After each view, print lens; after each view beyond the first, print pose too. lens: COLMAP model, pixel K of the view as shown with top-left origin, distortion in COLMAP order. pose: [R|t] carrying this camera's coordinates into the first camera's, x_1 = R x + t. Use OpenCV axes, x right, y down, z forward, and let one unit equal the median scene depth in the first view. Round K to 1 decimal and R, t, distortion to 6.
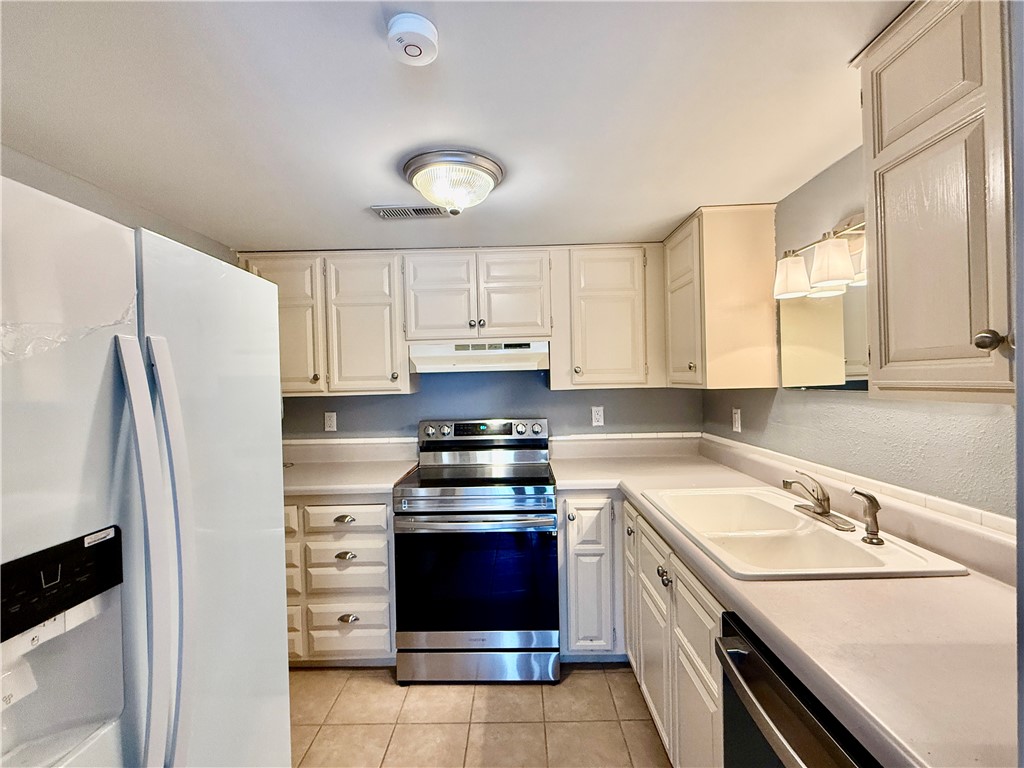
lens RADIAL K [[459.4, 0, 511.2], [0, 459.4, 382.7], [0, 0, 1]] dist [0.000166, -0.000195]
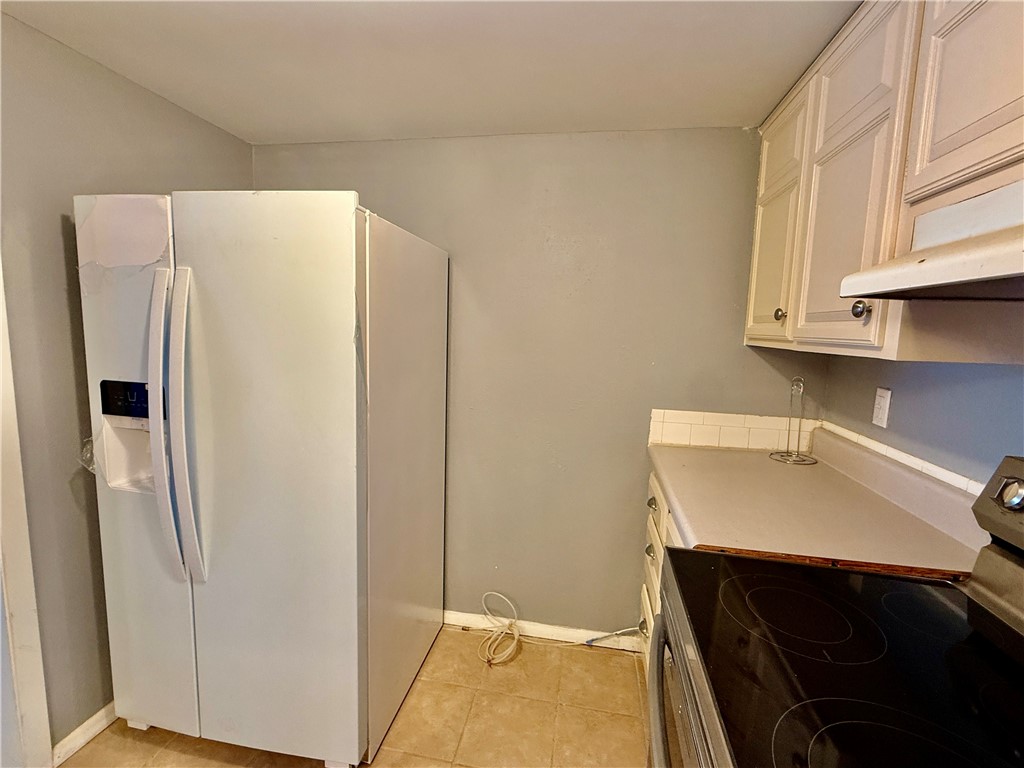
lens RADIAL K [[459.4, 0, 514.0], [0, 459.4, 384.3], [0, 0, 1]] dist [0.000166, -0.000195]
pose [[-0.162340, 0.139041, -0.976890, 0.175375], [-0.037794, 0.988420, 0.146962, 0.002019], [0.986011, 0.060779, -0.155205, 0.781816]]
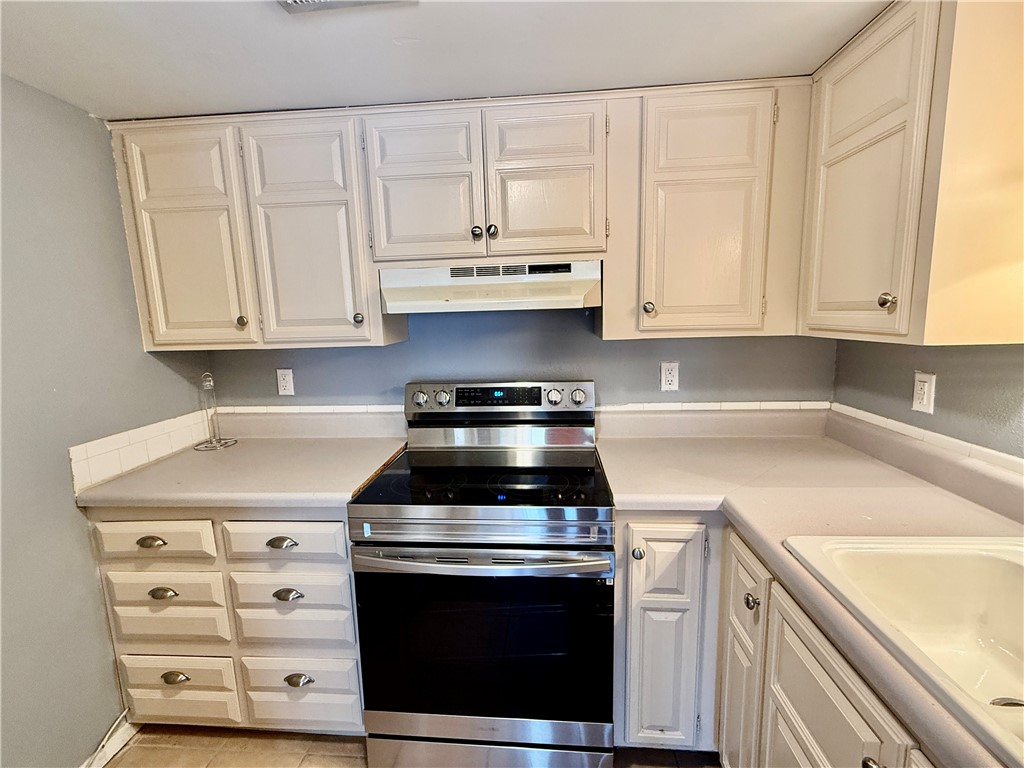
lens RADIAL K [[459.4, 0, 510.6], [0, 459.4, 381.5], [0, 0, 1]] dist [0.000166, -0.000195]
pose [[0.997792, 0.004715, -0.066242, 0.001818], [0.004679, 0.990006, 0.140945, -0.017236], [0.066245, -0.140944, 0.987799, 0.367645]]
